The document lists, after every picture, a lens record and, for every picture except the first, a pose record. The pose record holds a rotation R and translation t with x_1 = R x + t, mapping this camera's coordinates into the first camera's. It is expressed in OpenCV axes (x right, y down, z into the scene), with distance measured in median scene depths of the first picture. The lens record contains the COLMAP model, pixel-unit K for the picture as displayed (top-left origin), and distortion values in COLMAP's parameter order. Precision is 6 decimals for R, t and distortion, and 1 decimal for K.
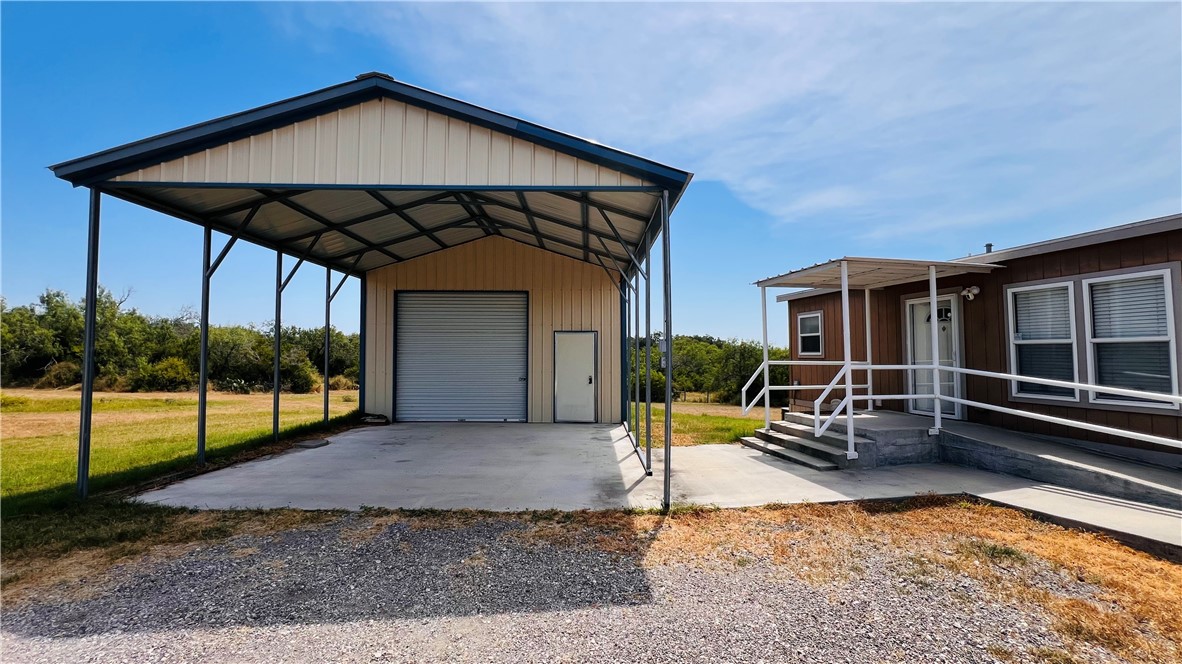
lens RADIAL K [[473.9, 0, 593.7], [0, 473.9, 335.3], [0, 0, 1]] dist [-0.001595, 0.000371]
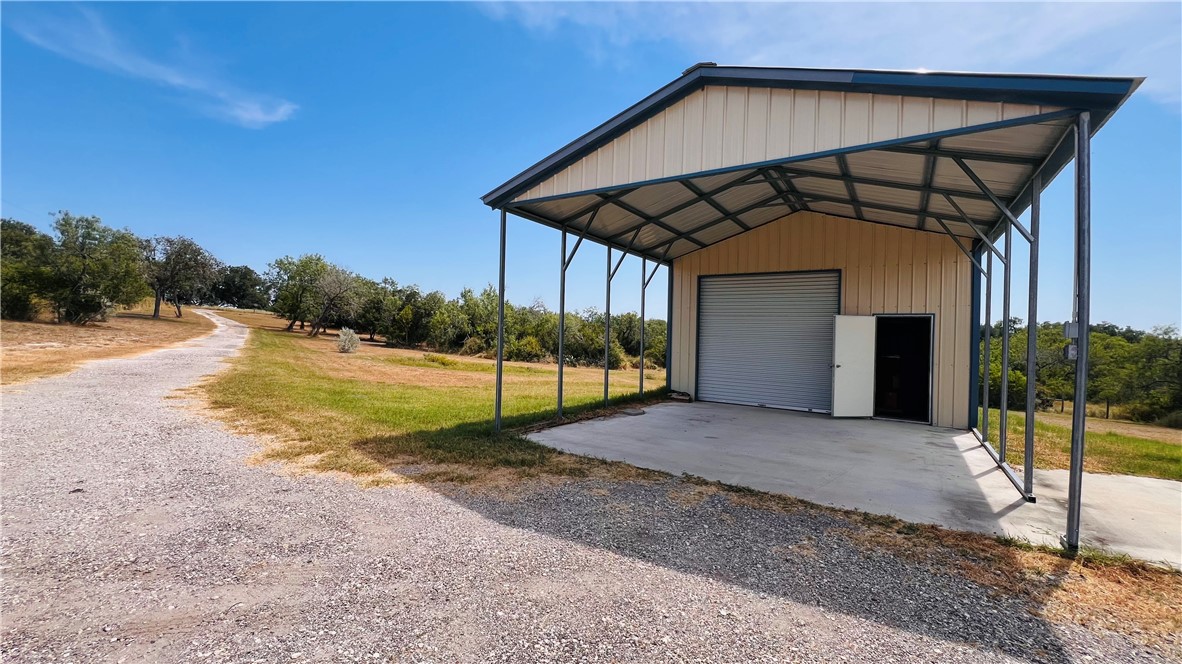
lens RADIAL K [[473.9, 0, 593.8], [0, 473.9, 337.3], [0, 0, 1]] dist [-0.001595, 0.000371]
pose [[0.832829, 0.024385, -0.552993, -0.048145], [-0.005652, 0.999352, 0.035556, 0.009076], [0.553501, -0.026486, 0.832427, -0.009383]]
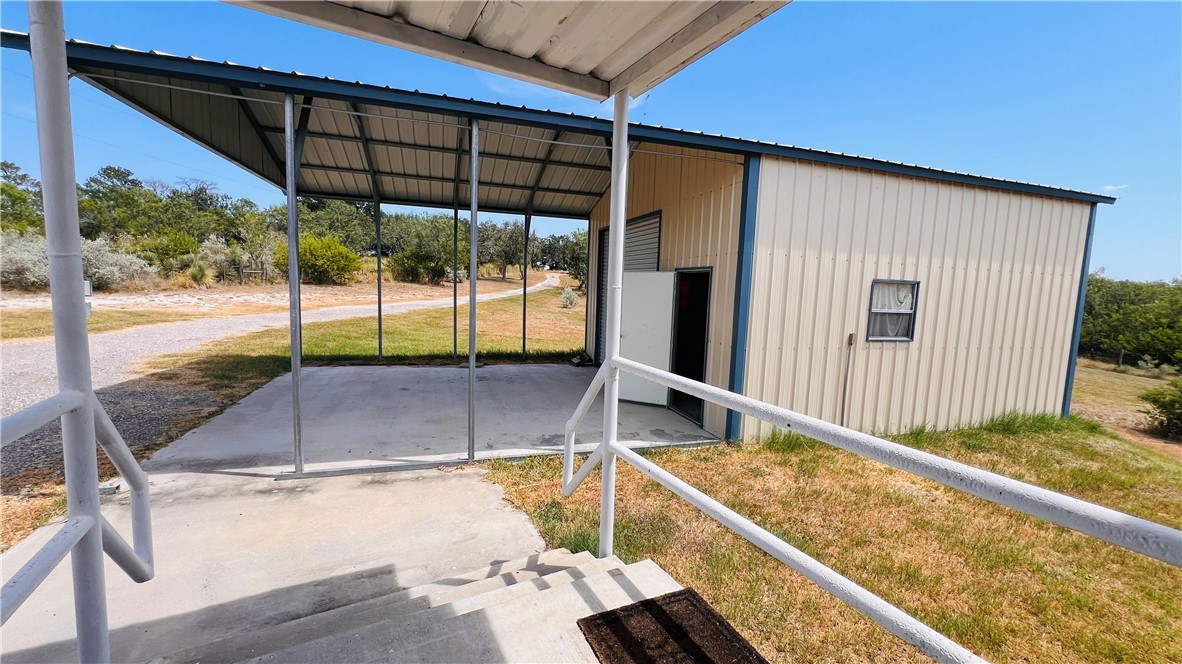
lens RADIAL K [[473.9, 0, 597.3], [0, 473.9, 334.4], [0, 0, 1]] dist [-0.001595, 0.000371]
pose [[0.298028, 0.108981, -0.948316, 0.828528], [0.003061, 0.993347, 0.115118, 0.007824], [0.954552, -0.037211, 0.295712, 1.164473]]
